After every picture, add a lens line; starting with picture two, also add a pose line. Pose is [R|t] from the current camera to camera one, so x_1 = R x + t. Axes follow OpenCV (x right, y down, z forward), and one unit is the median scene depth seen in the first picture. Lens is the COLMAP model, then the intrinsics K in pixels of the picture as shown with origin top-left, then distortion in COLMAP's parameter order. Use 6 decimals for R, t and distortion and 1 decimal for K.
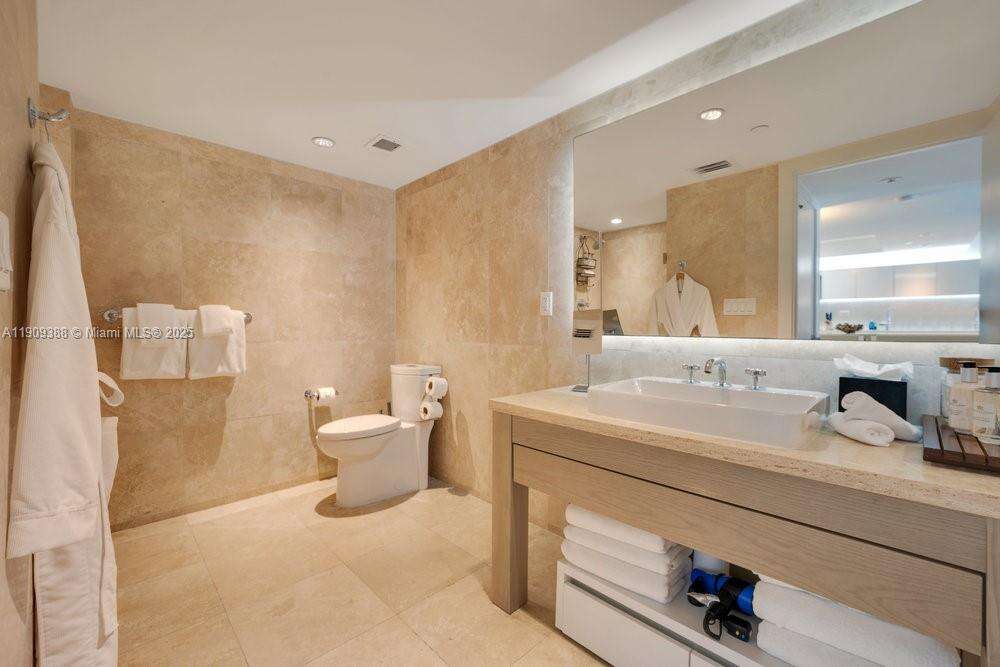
lens RADIAL K [[428.1, 0, 498.6], [0, 428.1, 330.4], [0, 0, 1]] dist [0.001197, -0.000316]
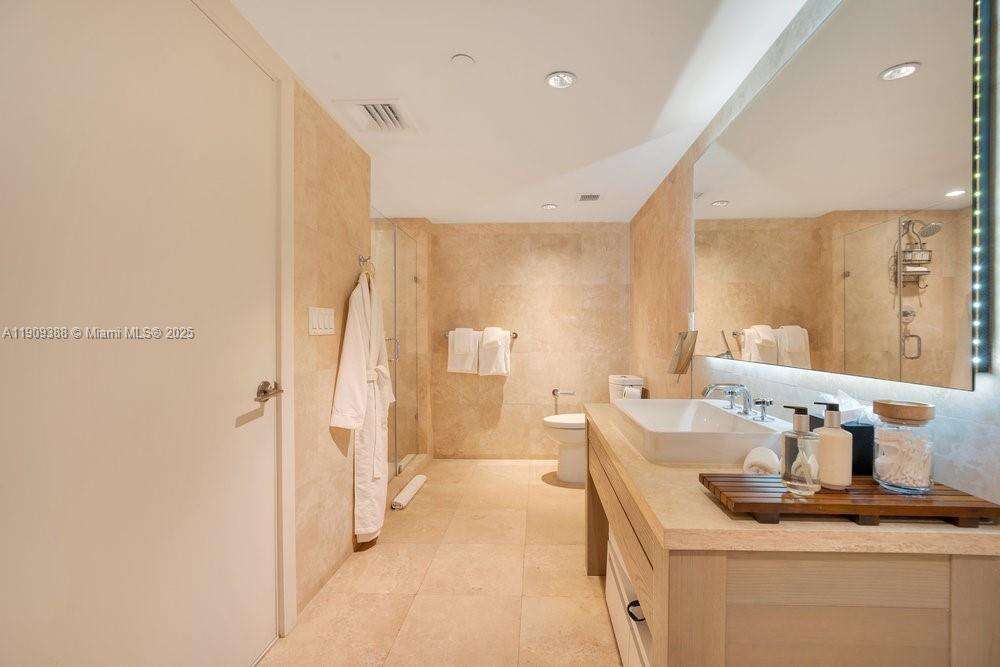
lens RADIAL K [[428.1, 0, 500.4], [0, 428.1, 335.9], [0, 0, 1]] dist [0.001197, -0.000316]
pose [[0.683223, -0.000488, -0.730209, 0.448617], [-0.008131, 0.999933, -0.008276, -0.015937], [0.730164, 0.011592, 0.683173, -0.035835]]
